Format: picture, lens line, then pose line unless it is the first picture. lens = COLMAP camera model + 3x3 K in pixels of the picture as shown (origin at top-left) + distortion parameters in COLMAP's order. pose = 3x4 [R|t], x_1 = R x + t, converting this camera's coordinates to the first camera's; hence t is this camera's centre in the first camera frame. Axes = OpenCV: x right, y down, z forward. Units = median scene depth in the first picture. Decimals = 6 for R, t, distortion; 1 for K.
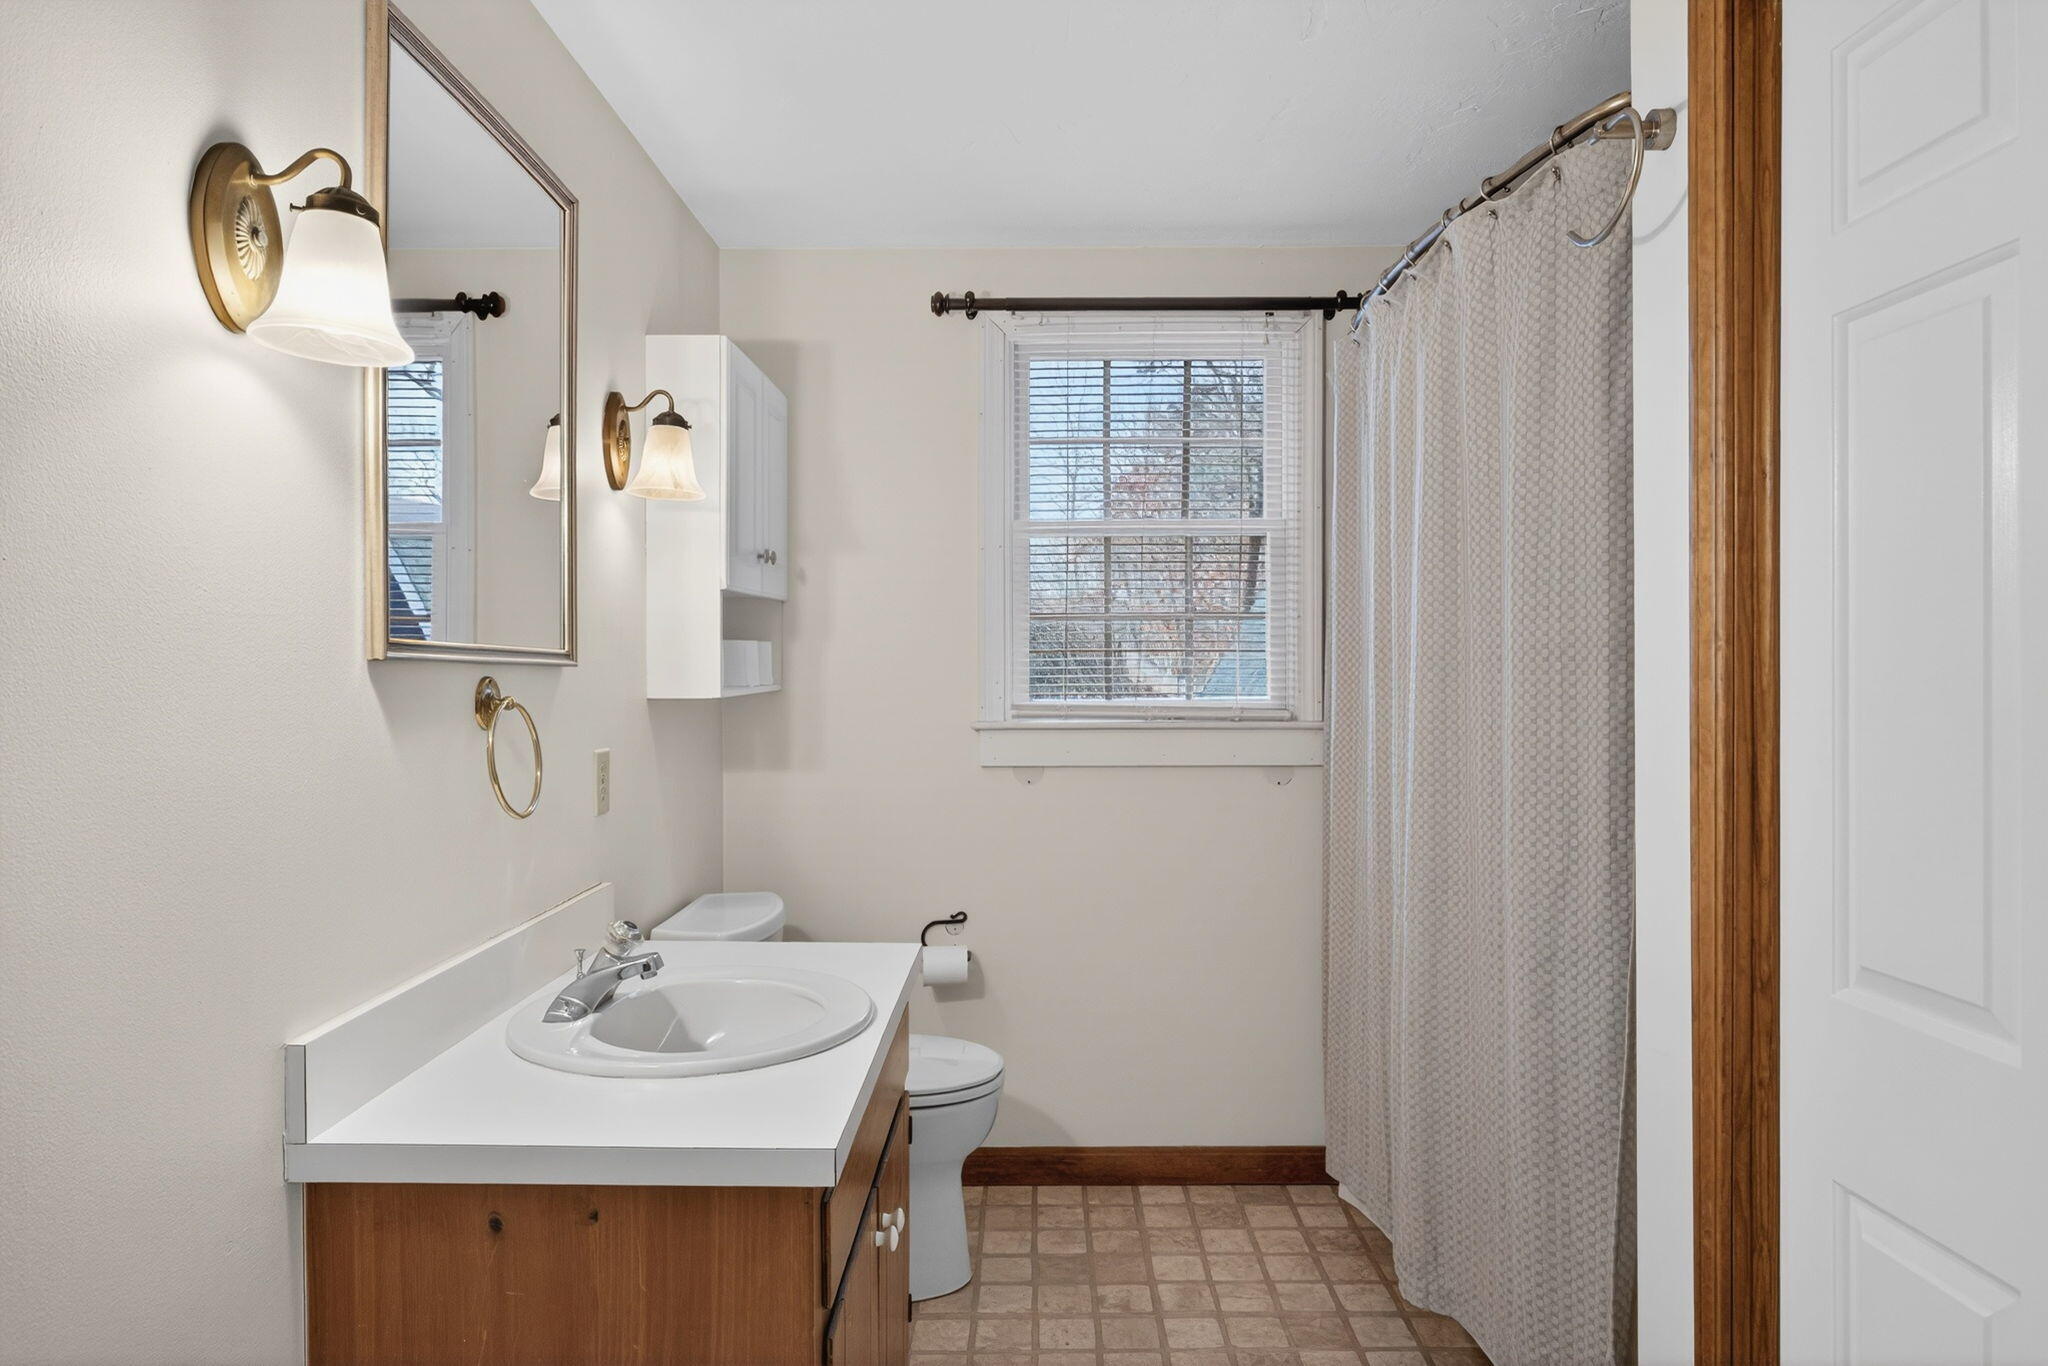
lens RADIAL K [[1231.9, 0, 1023.9], [0, 1231.9, 684.0], [0, 0, 1]] dist [-0.001451, -0.008364]
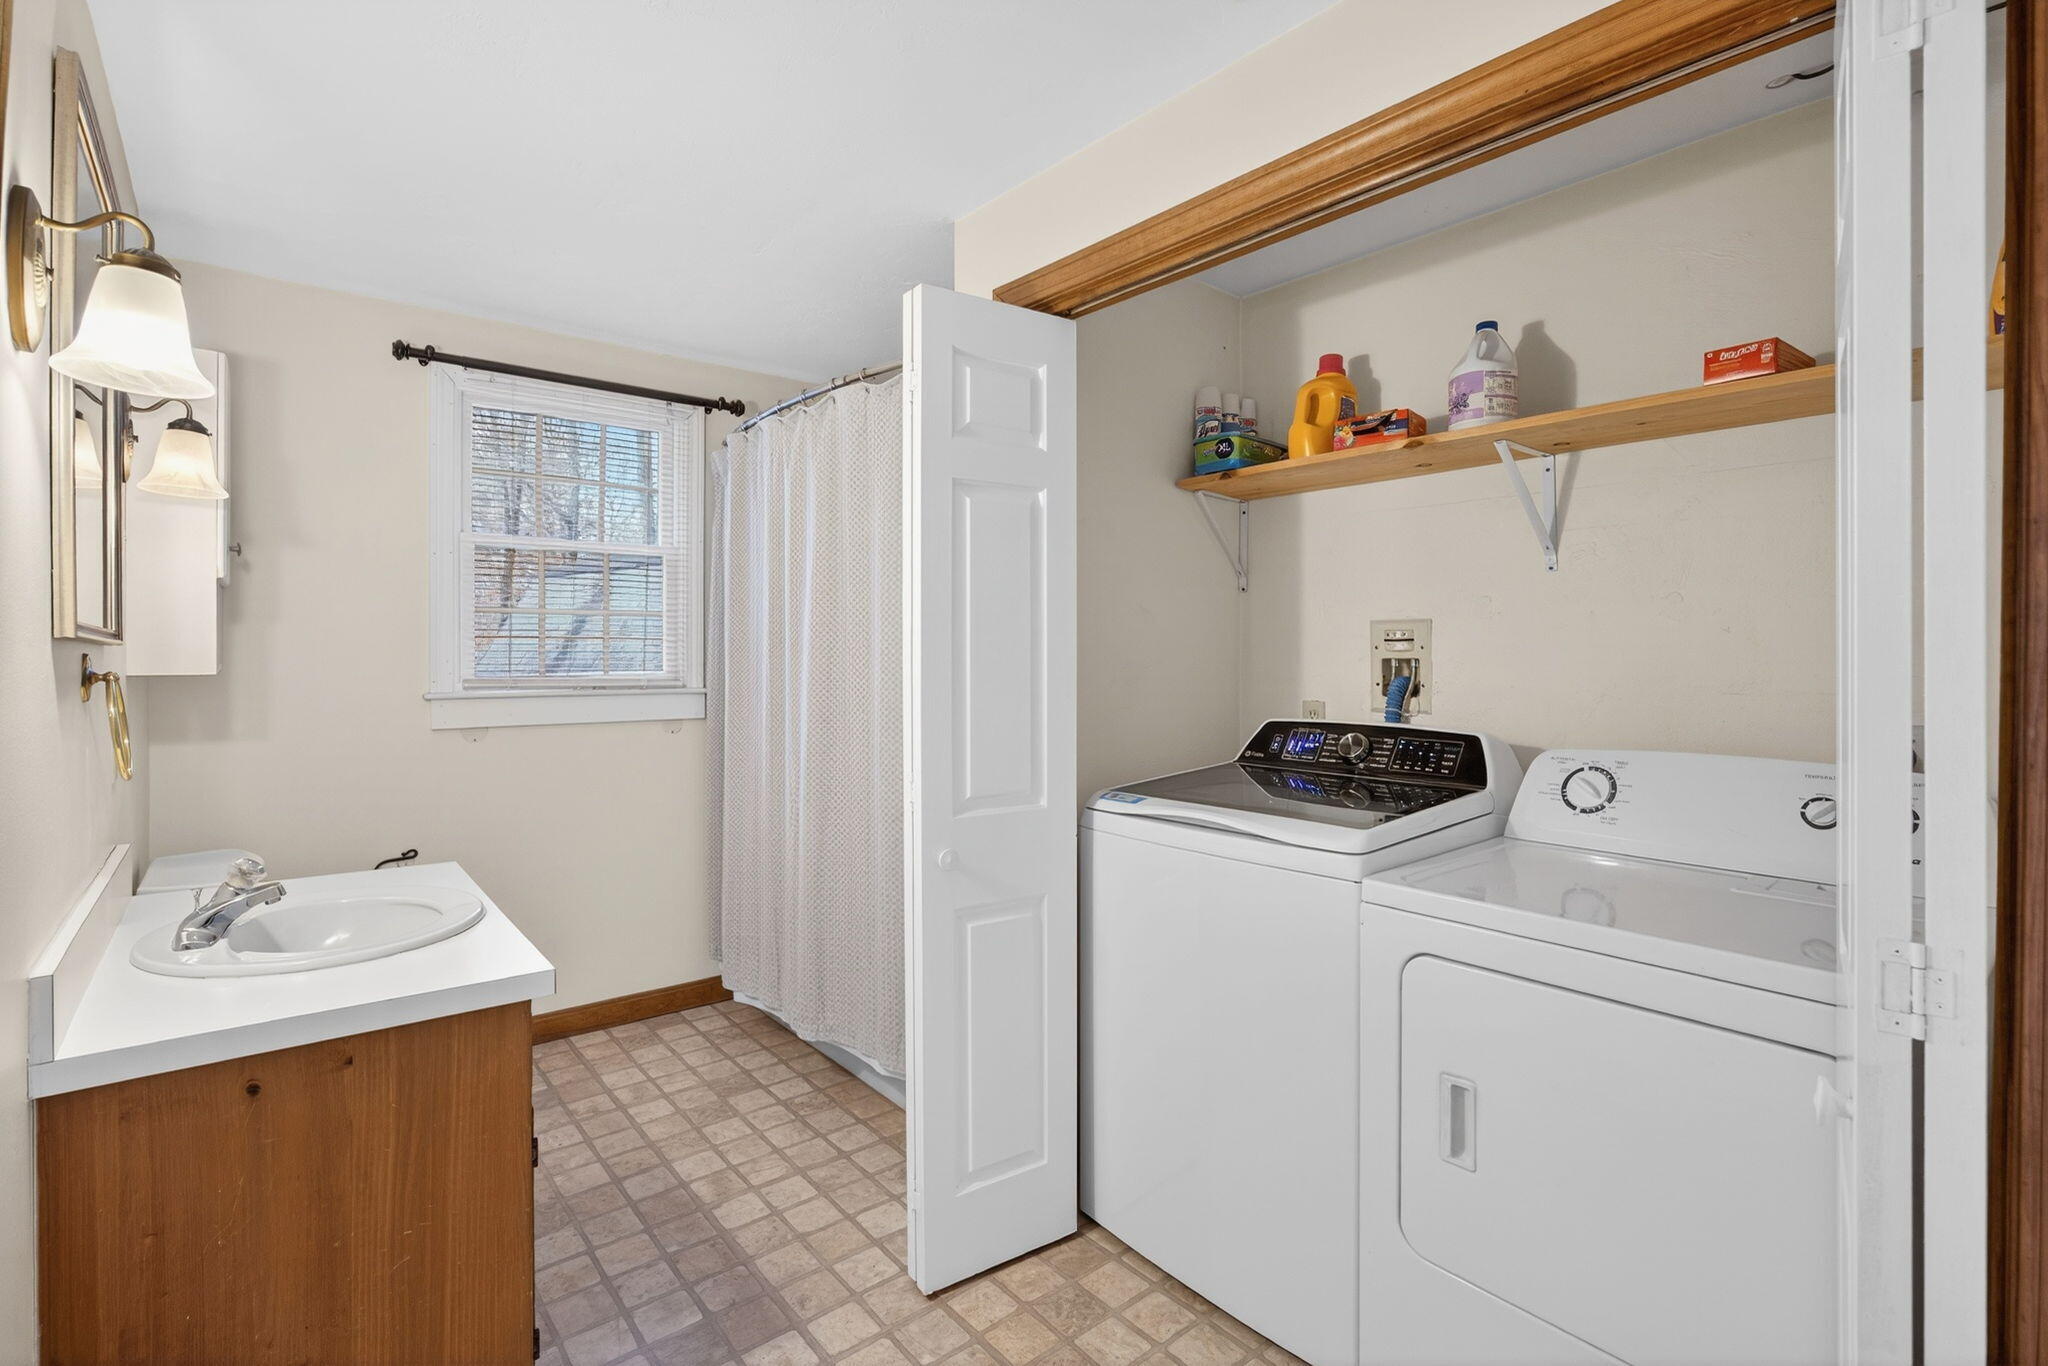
lens RADIAL K [[906.1, 0, 1022.5], [0, 906.1, 668.7], [0, 0, 1]] dist [-0.019082, 0.007686]
pose [[0.779920, -0.004211, 0.625865, -0.152333], [0.001177, 0.999985, 0.005262, 0.002130], [-0.625878, -0.003368, 0.779914, -0.081055]]
